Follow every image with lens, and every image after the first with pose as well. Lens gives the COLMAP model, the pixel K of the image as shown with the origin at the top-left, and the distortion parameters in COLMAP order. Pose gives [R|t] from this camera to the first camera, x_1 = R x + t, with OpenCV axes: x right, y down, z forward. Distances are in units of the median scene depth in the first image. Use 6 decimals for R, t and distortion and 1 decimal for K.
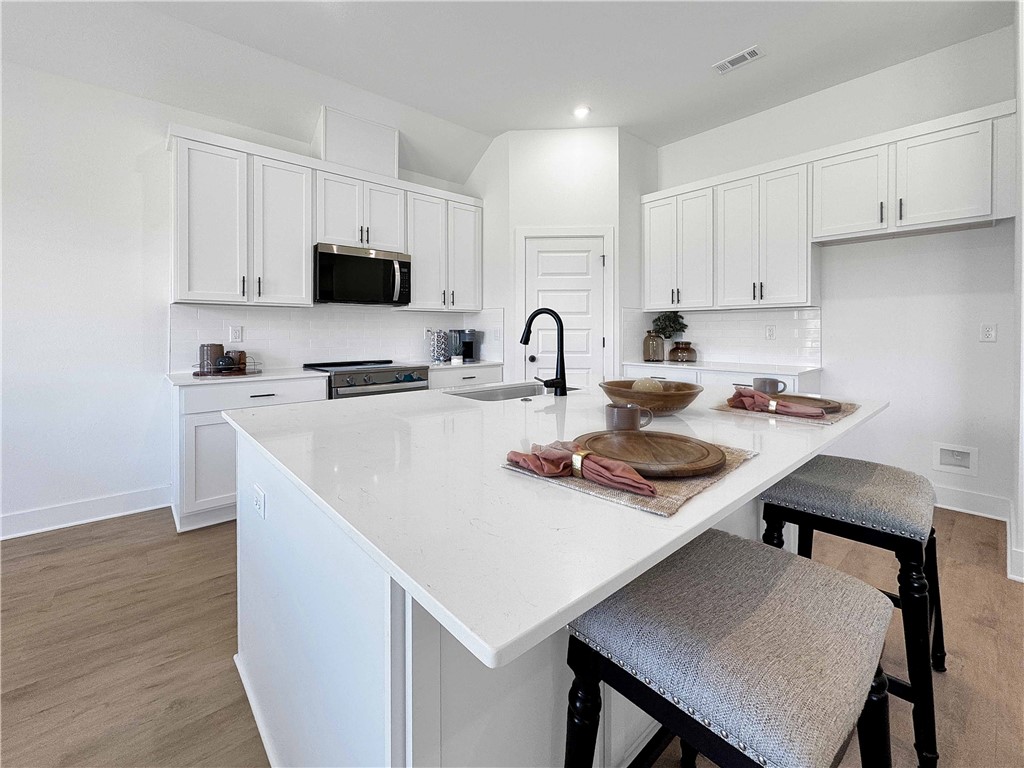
lens RADIAL K [[431.5, 0, 507.3], [0, 431.5, 334.4], [0, 0, 1]] dist [0.000125, 0.000050]
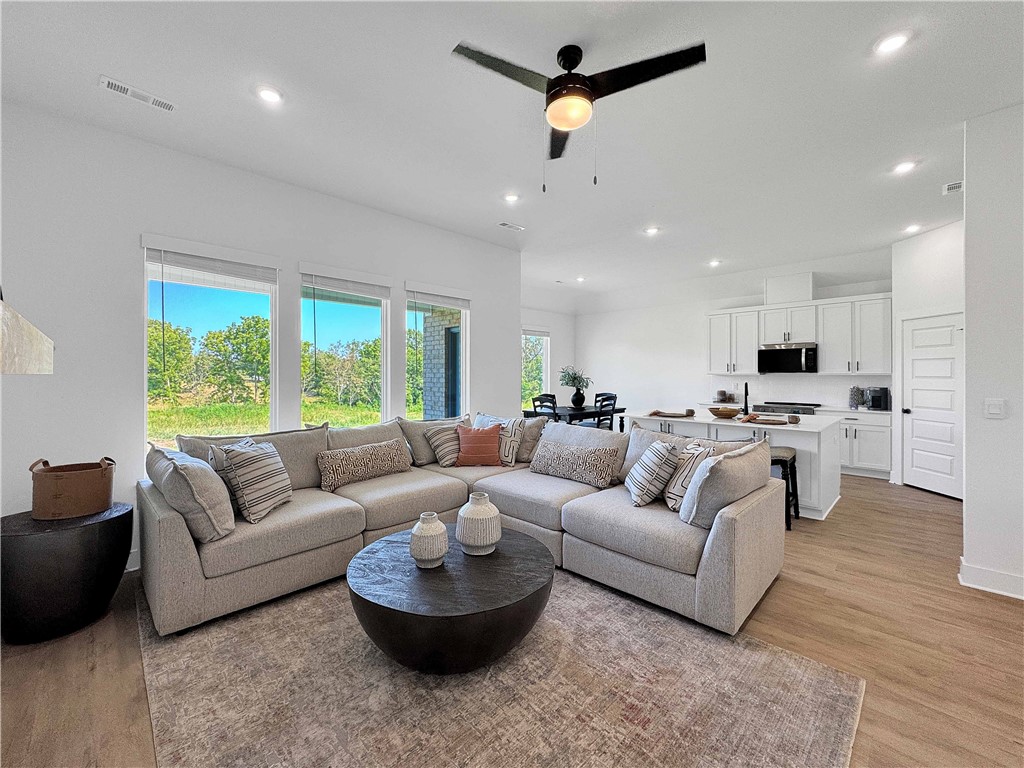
lens RADIAL K [[422.6, 0, 507.4], [0, 422.6, 373.6], [0, 0, 1]] dist [0.001562, 0.000248]
pose [[0.063970, 0.001162, -0.997951, 1.453733], [-0.005990, 0.999982, 0.000780, -0.060280], [0.997934, 0.005927, 0.063976, -0.355832]]
